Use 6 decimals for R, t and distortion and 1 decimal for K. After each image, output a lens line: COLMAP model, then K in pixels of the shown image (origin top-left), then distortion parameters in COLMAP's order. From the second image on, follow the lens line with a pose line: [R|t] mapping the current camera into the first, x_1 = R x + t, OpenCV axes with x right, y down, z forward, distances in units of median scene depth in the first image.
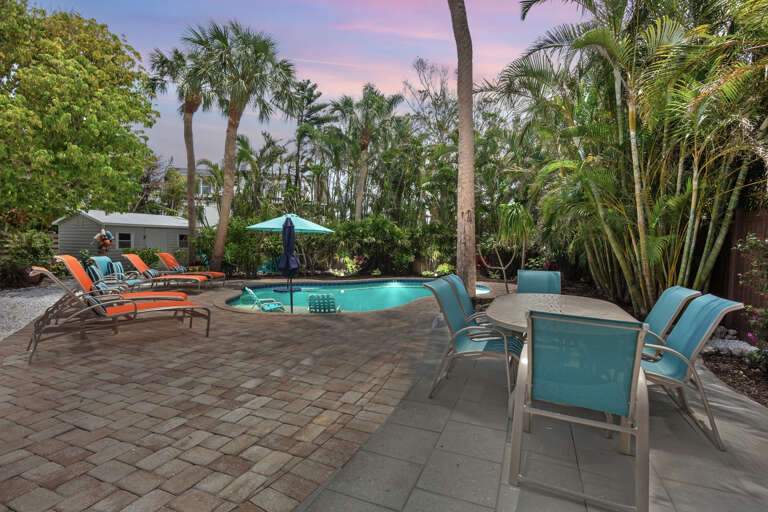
lens RADIAL K [[372.8, 0, 378.8], [0, 372.8, 254.8], [0, 0, 1]] dist [-0.021844, 0.001318]
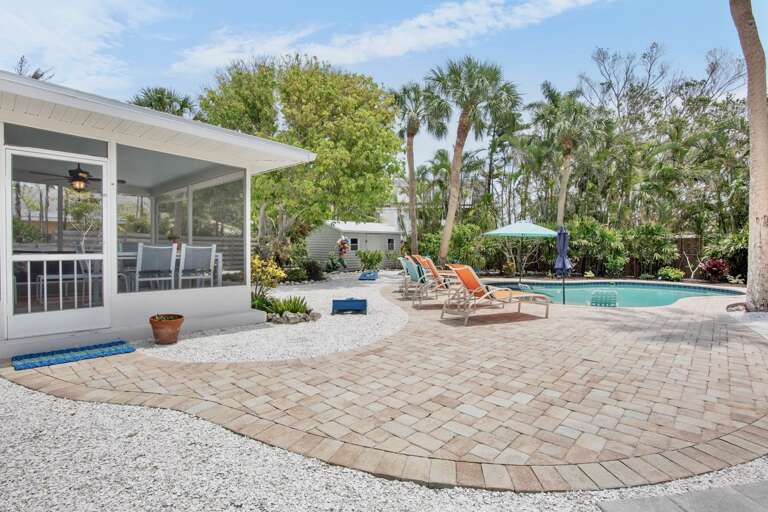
lens RADIAL K [[372.8, 0, 381.4], [0, 372.8, 253.8], [0, 0, 1]] dist [-0.021844, 0.001318]
pose [[0.936324, 0.002247, -0.351129, -0.184432], [-0.004440, 0.999975, -0.005439, -0.000409], [0.351108, 0.006652, 0.936311, -0.155513]]
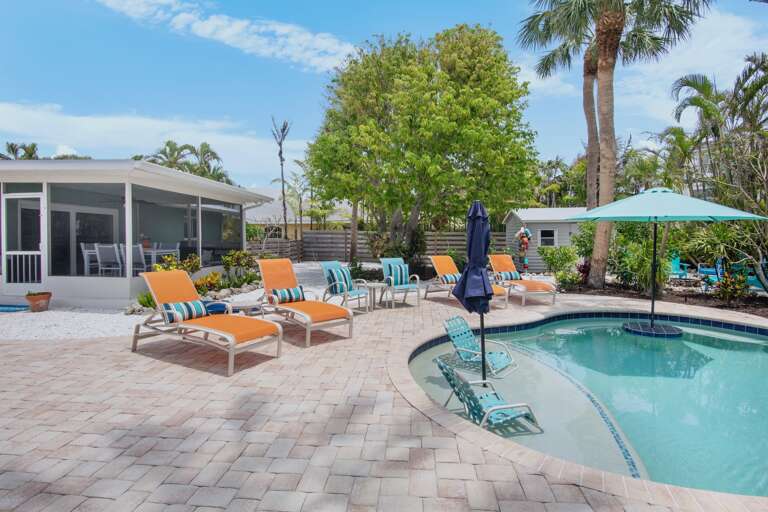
lens RADIAL K [[372.8, 0, 379.2], [0, 372.8, 250.2], [0, 0, 1]] dist [-0.021844, 0.001318]
pose [[0.274439, 0.014867, -0.961490, 0.110859], [-0.013263, 0.999844, 0.011674, -0.014740], [0.961513, 0.009548, 0.274593, 0.374104]]
